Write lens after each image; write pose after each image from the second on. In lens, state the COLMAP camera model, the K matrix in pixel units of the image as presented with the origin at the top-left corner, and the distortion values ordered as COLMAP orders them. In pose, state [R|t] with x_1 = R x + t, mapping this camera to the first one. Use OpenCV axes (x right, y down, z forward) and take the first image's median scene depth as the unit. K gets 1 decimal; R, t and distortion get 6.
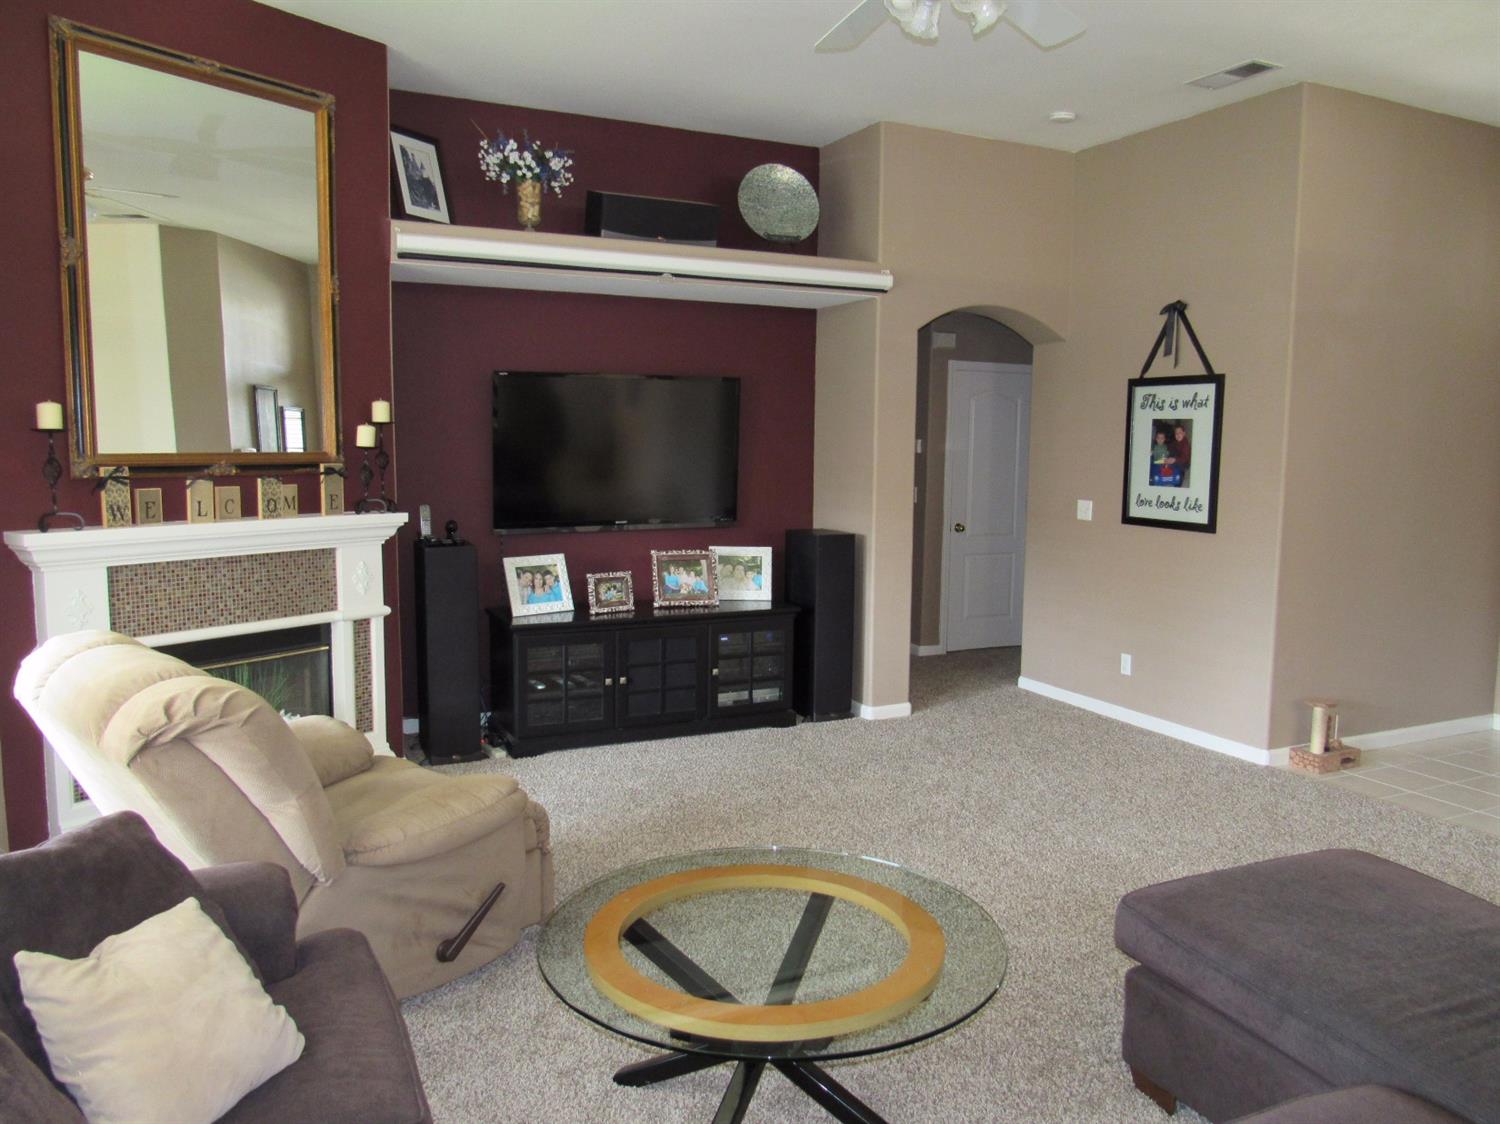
lens RADIAL K [[1106.7, 0, 749.5], [0, 1106.7, 562.6], [0, 0, 1]] dist [-0.035268, 0.016311]
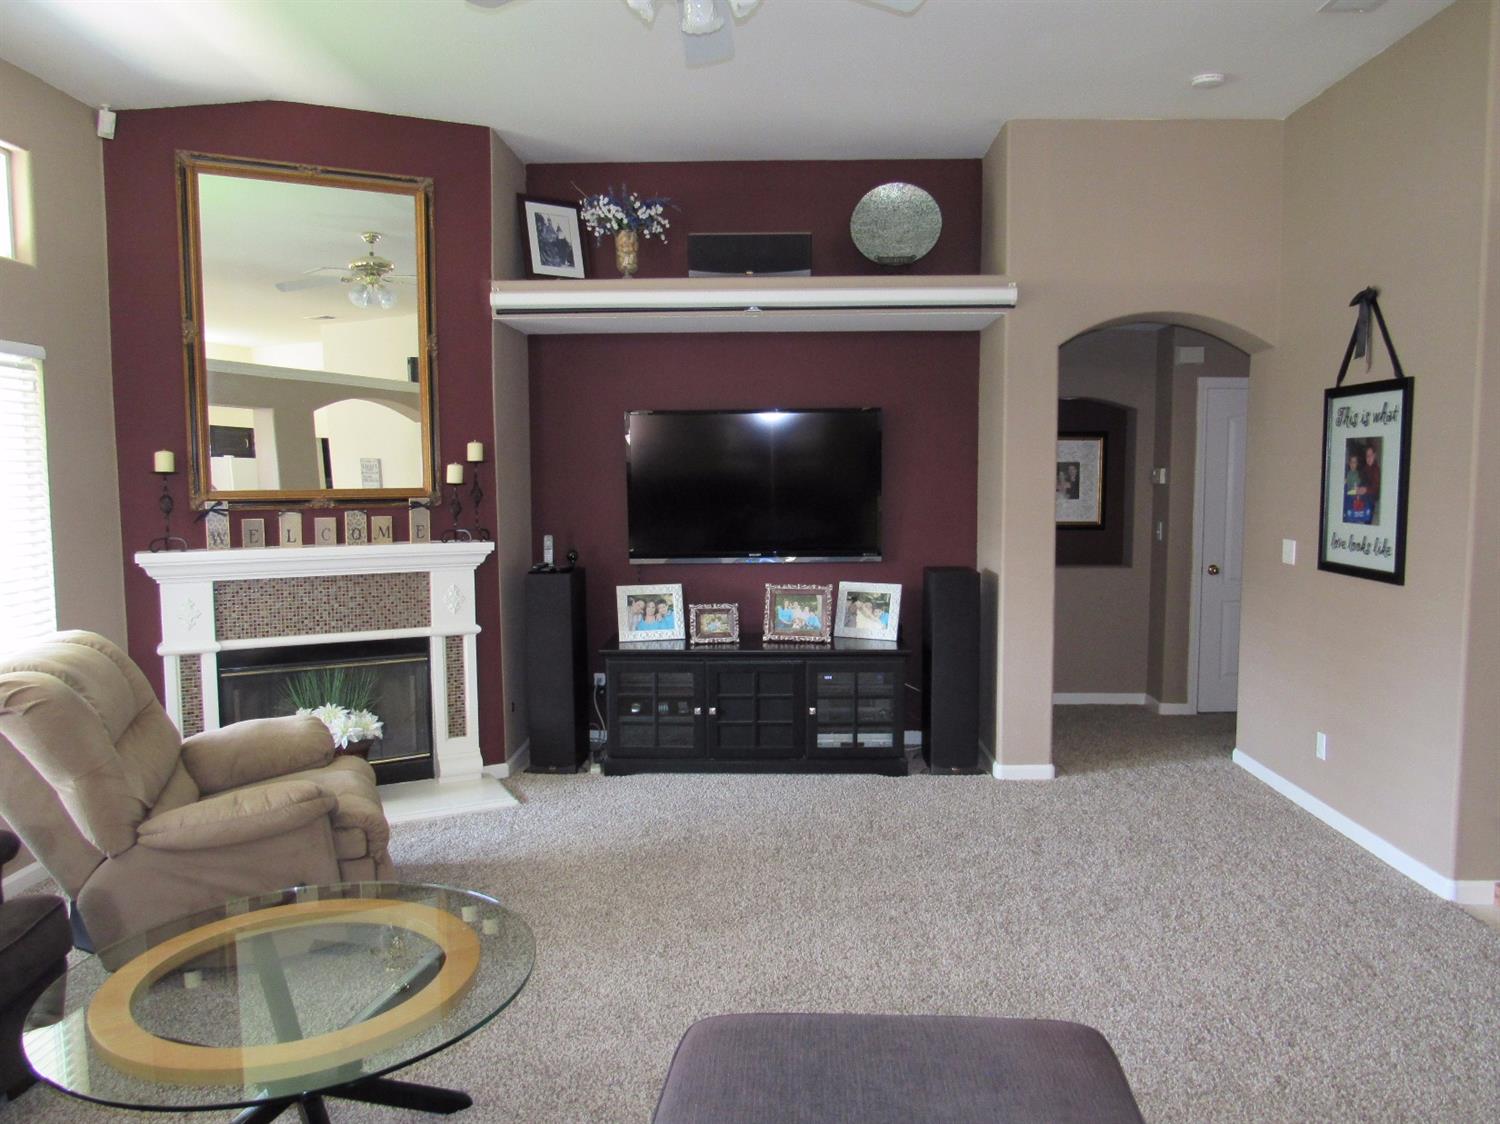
lens RADIAL K [[1067.2, 0, 756.7], [0, 1067.2, 560.1], [0, 0, 1]] dist [-0.028011, 0.011501]
pose [[0.891480, 0.023215, -0.452464, 0.356758], [-0.036425, 0.999126, -0.020502, -0.012755], [0.451593, 0.034758, 0.891547, 0.142427]]
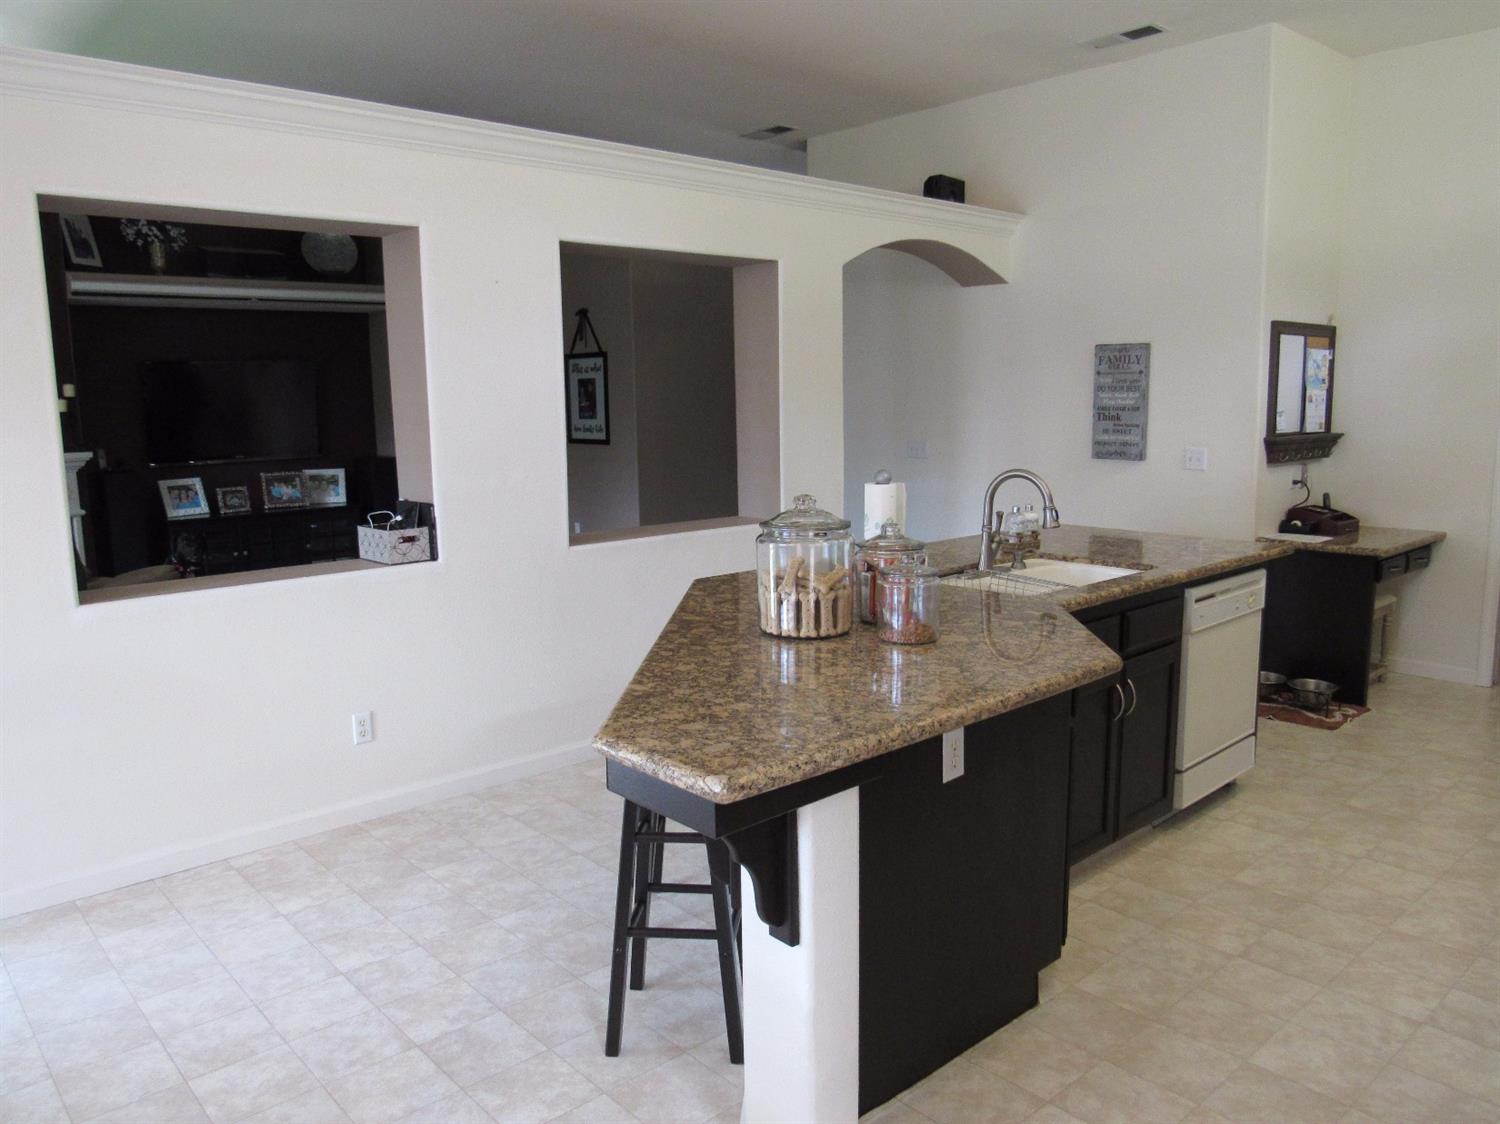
lens RADIAL K [[1106.7, 0, 746.0], [0, 1106.7, 558.8], [0, 0, 1]] dist [-0.035268, 0.016311]
pose [[0.960391, -0.070936, 0.269475, 0.150870], [0.061158, 0.997135, 0.044521, 0.087121], [-0.271861, -0.026277, 0.961978, -0.724706]]
